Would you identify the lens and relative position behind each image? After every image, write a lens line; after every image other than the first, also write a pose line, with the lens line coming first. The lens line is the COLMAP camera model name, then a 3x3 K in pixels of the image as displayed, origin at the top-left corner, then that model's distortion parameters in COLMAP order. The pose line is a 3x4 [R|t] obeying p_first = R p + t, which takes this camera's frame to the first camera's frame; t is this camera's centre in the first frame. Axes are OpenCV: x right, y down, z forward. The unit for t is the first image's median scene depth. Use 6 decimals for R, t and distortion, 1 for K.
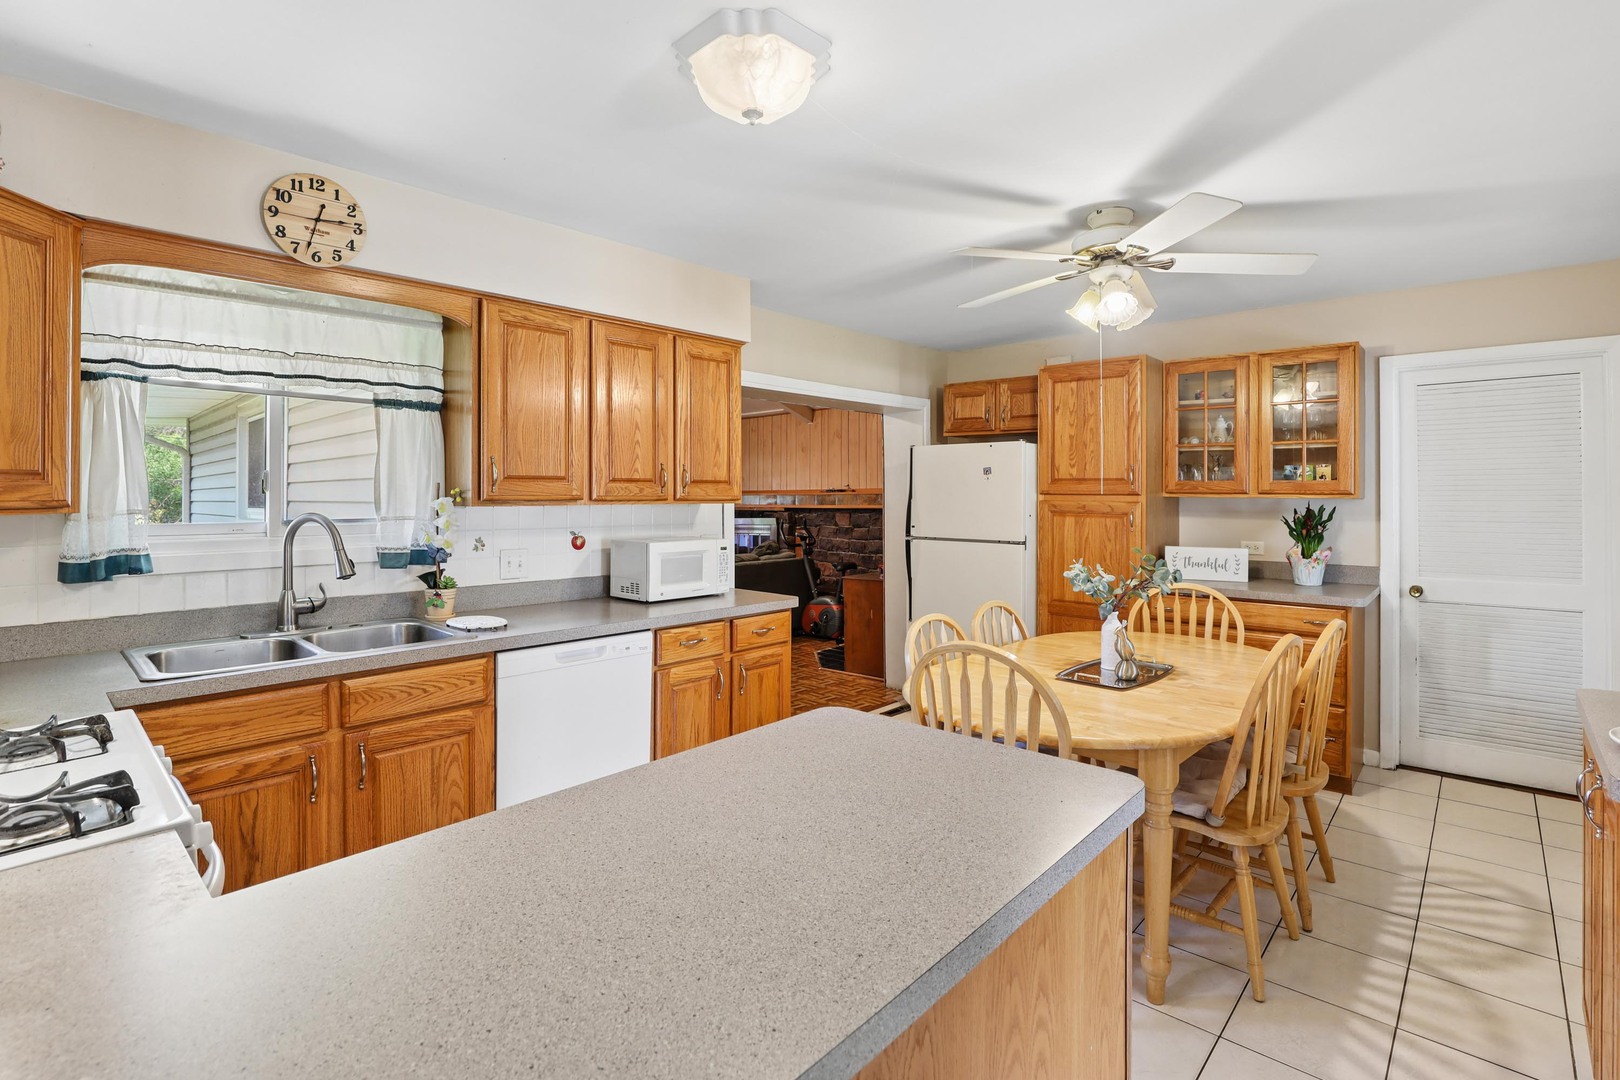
lens RADIAL K [[753.6, 0, 783.7], [0, 753.6, 493.8], [0, 0, 1]] dist [-0.030844, -0.000004]
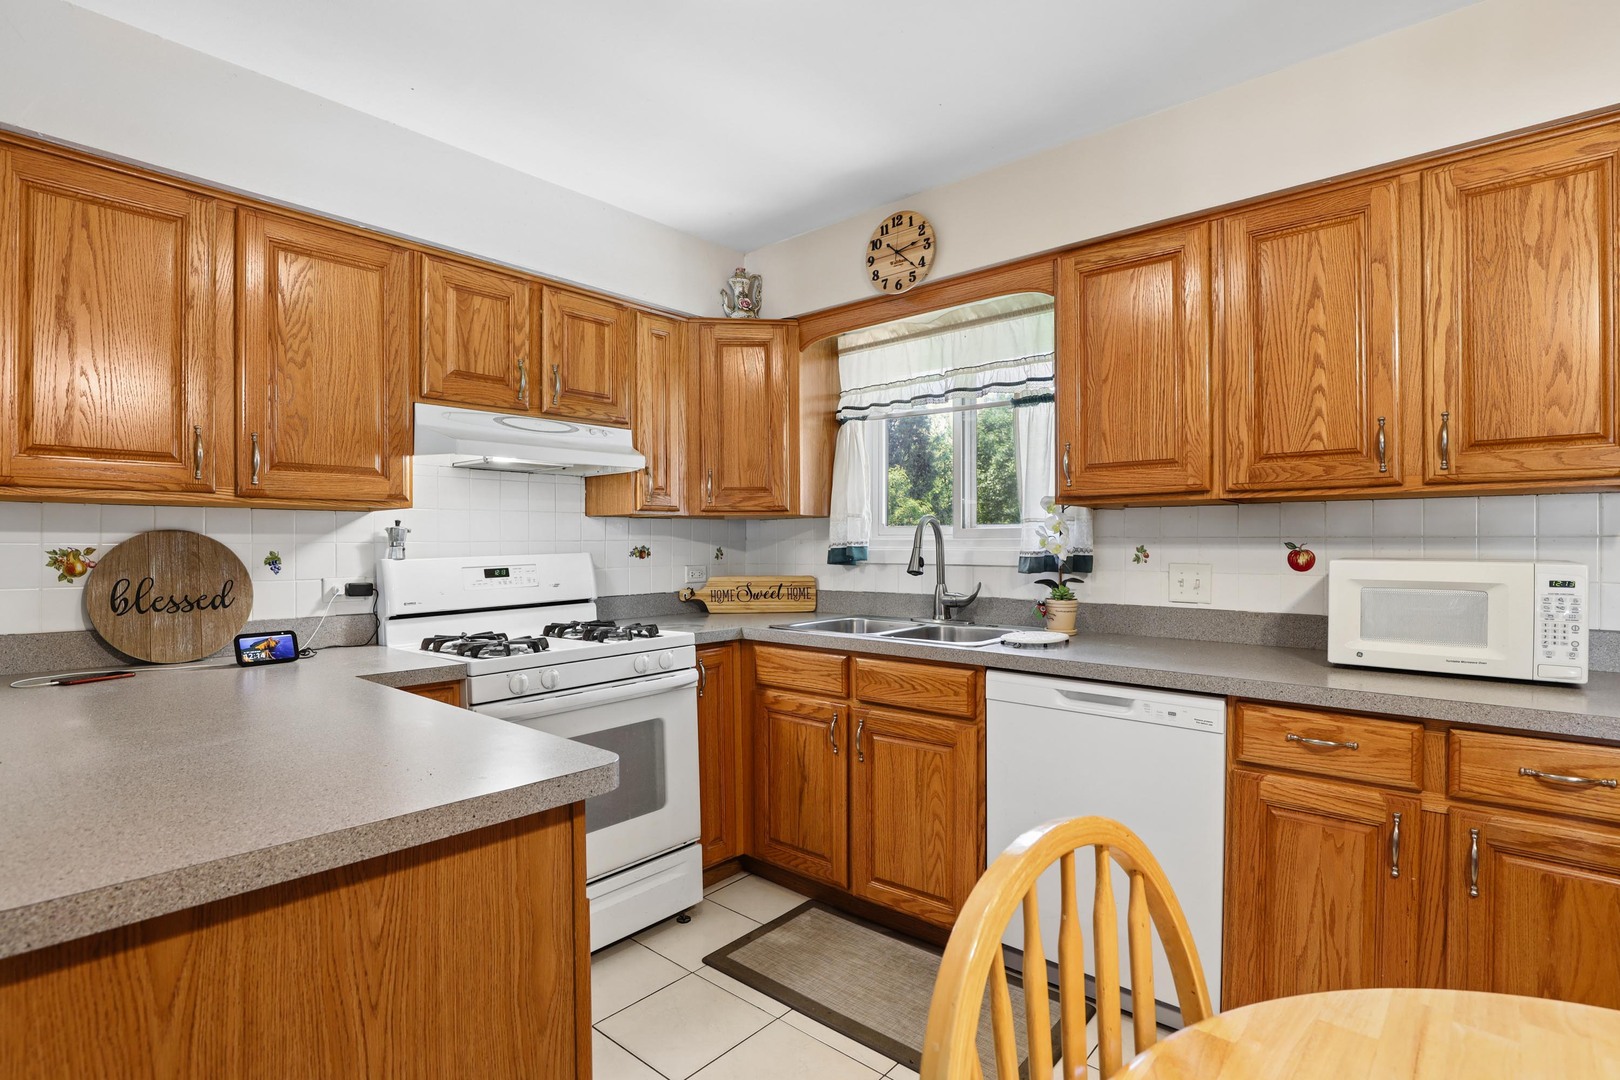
lens RADIAL K [[781.6, 0, 810.0], [0, 781.6, 540.0], [0, 0, 1]] dist [-0.034739, 0.008290]
pose [[0.045606, -0.000361, -0.998959, 0.461934], [0.005275, 0.999986, -0.000121, 0.056906], [0.998946, -0.005264, 0.045607, 0.686914]]
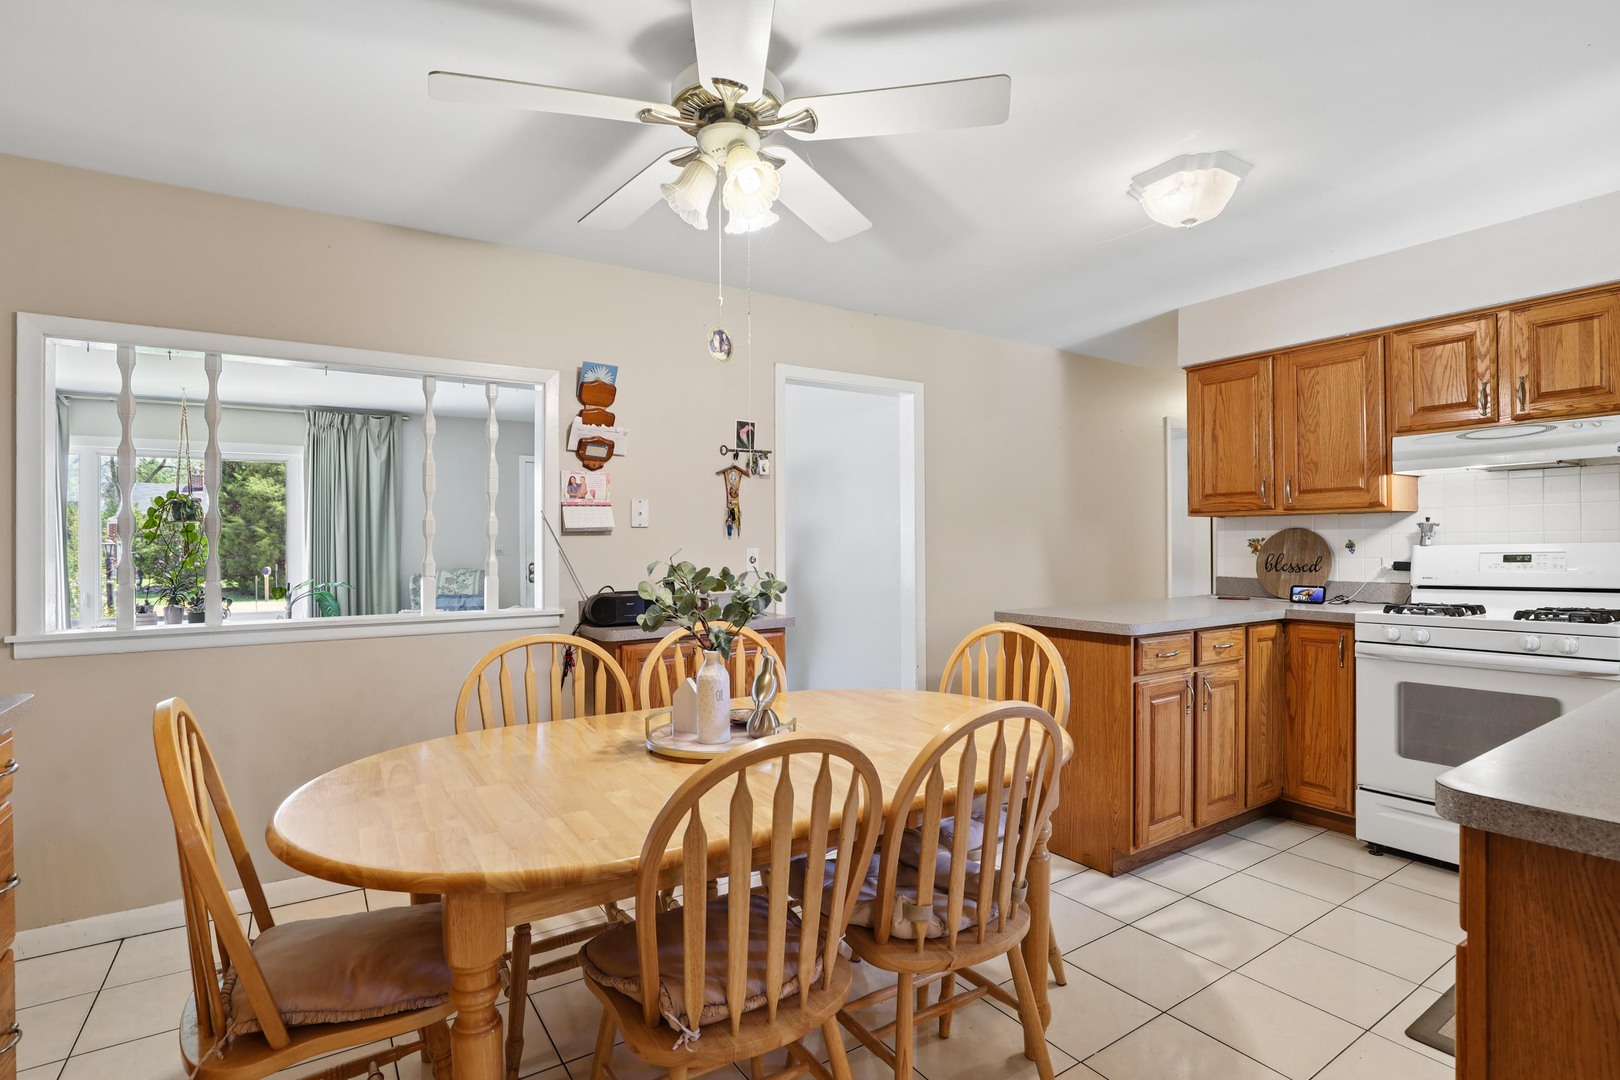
lens RADIAL K [[781.6, 0, 810.0], [0, 781.6, 540.0], [0, 0, 1]] dist [-0.034739, 0.008290]
pose [[-0.974529, 0.012092, 0.223933, 0.224328], [0.010756, 0.999916, -0.007184, 0.066001], [-0.224002, -0.004592, -0.974578, 1.691066]]
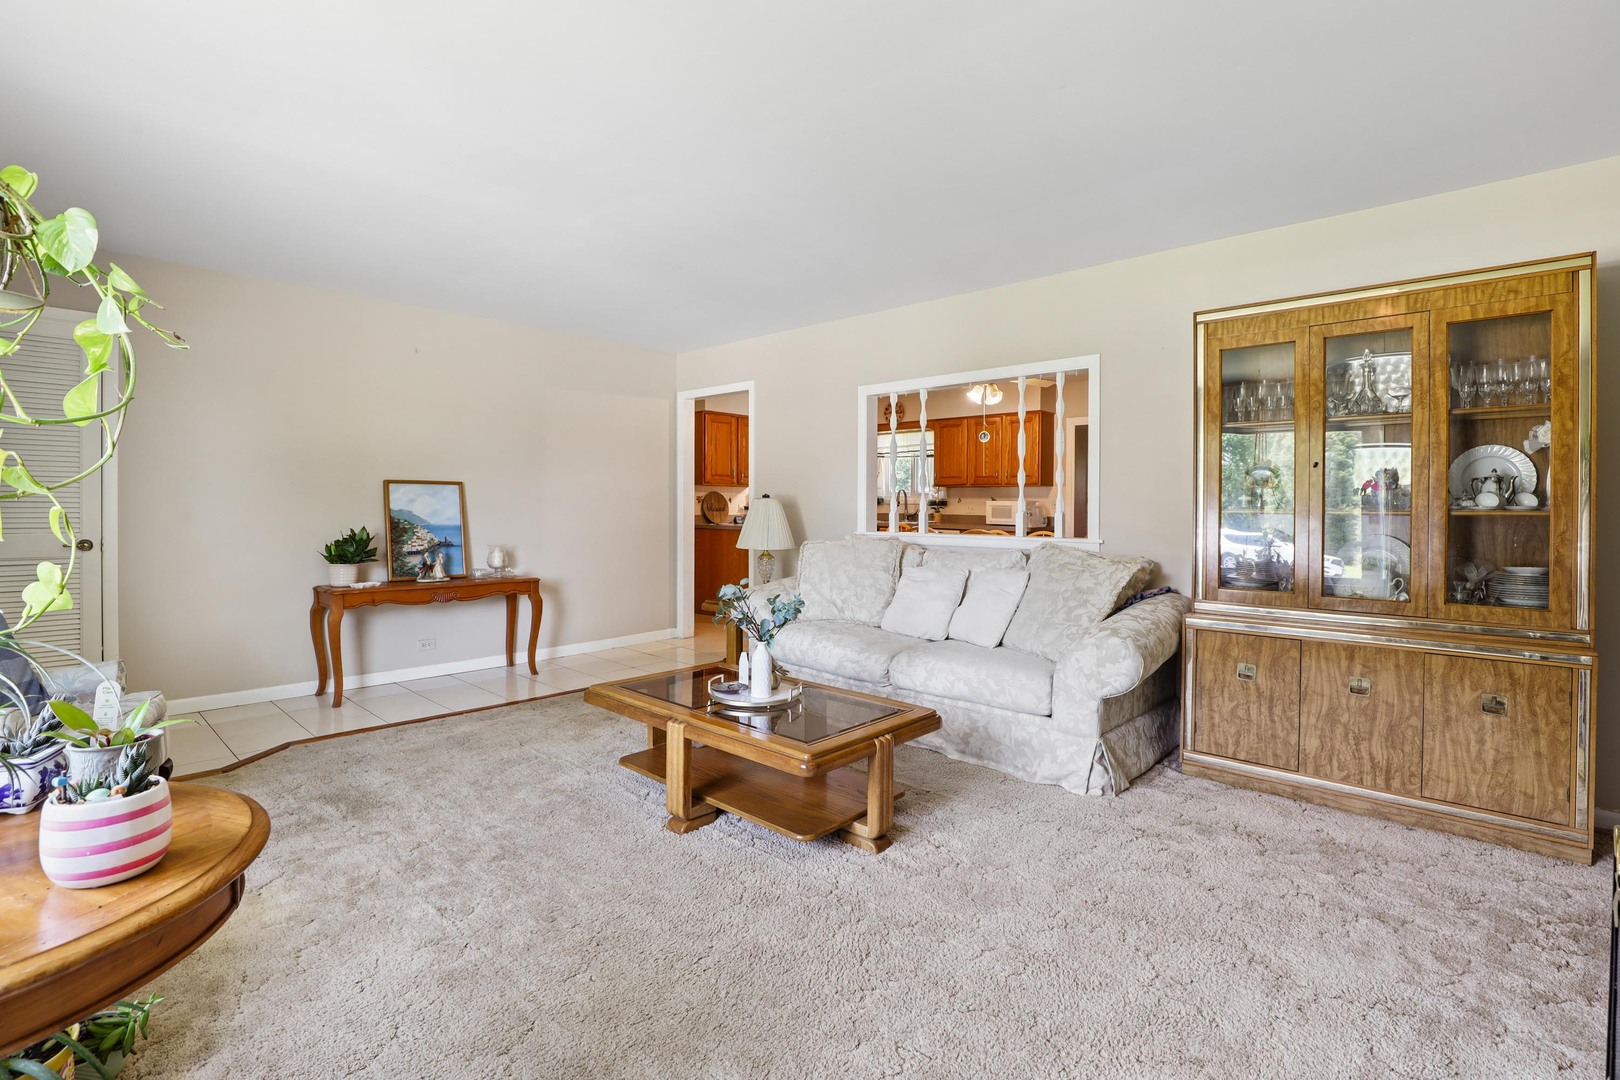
lens RADIAL K [[747.9, 0, 811.8], [0, 747.9, 515.0], [0, 0, 1]] dist [0.000412, -0.000040]
pose [[0.011761, 0.019831, -0.999734, 2.789675], [-0.003172, 0.999799, 0.019795, 0.076833], [0.999926, 0.002939, 0.011822, 0.449315]]
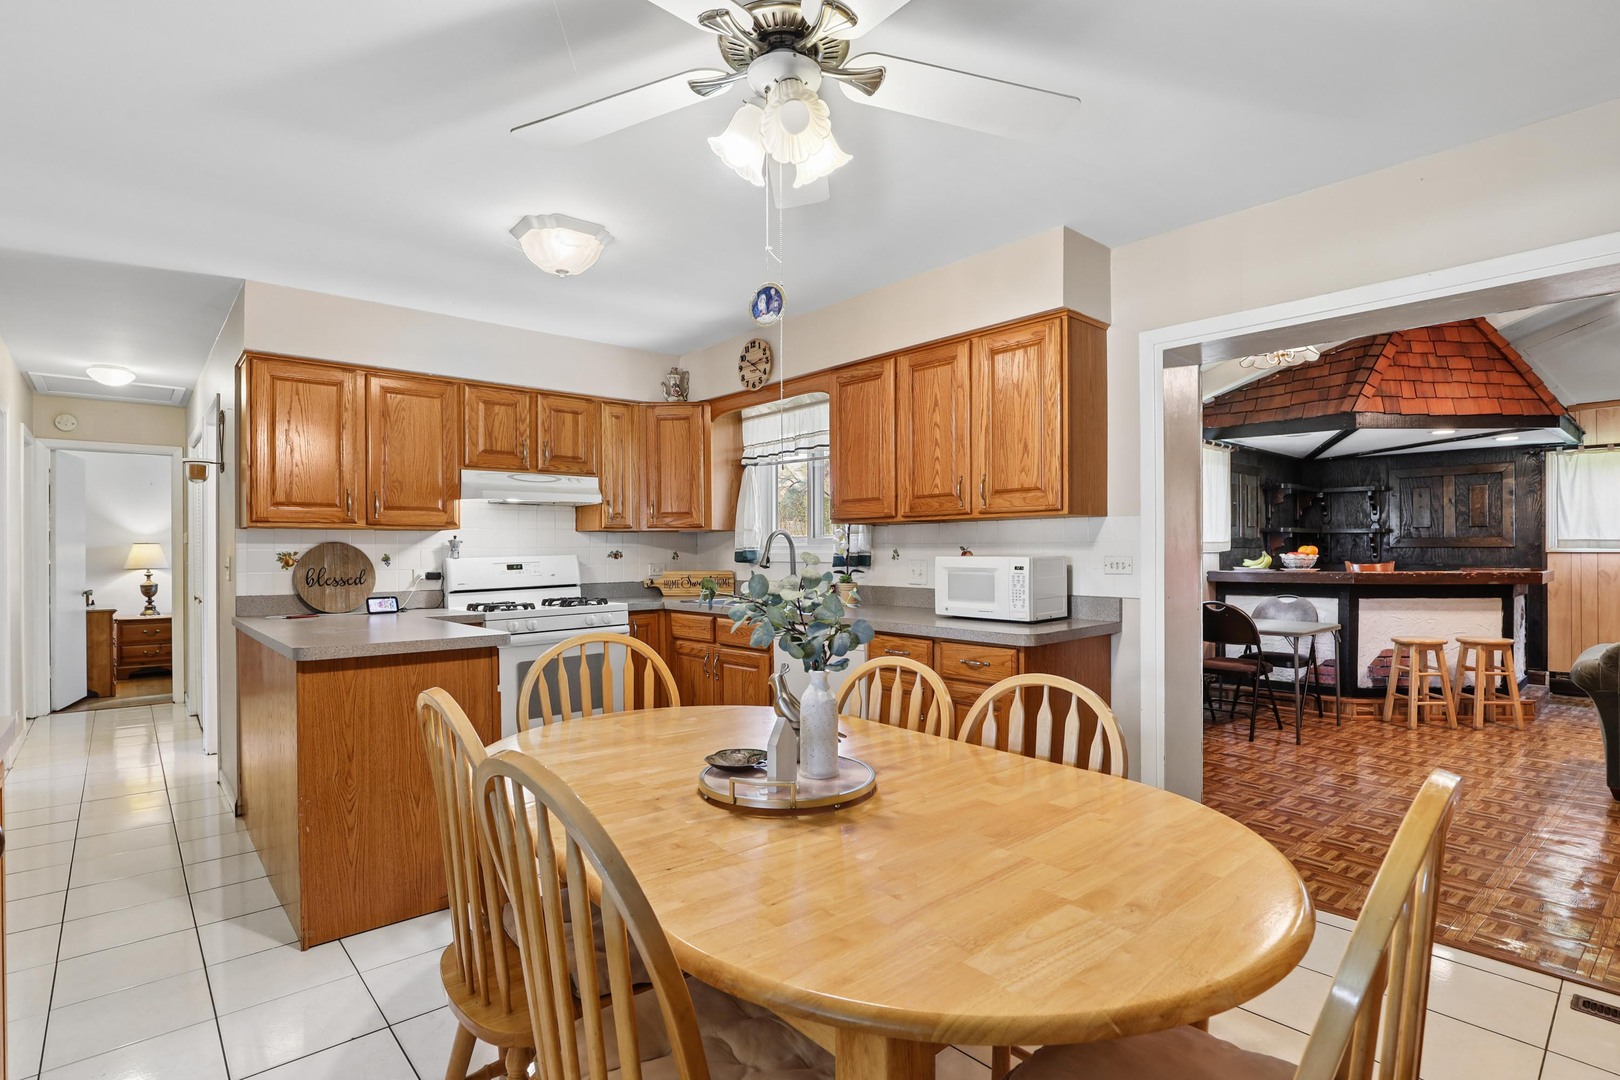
lens RADIAL K [[790.5, 0, 813.9], [0, 790.5, 544.6], [0, 0, 1]] dist [-0.023478, -0.000138]
pose [[-0.075179, -0.002878, -0.997166, 1.061992], [0.009226, 0.999951, -0.003581, 0.061421], [0.997127, -0.009470, -0.075149, 1.088212]]
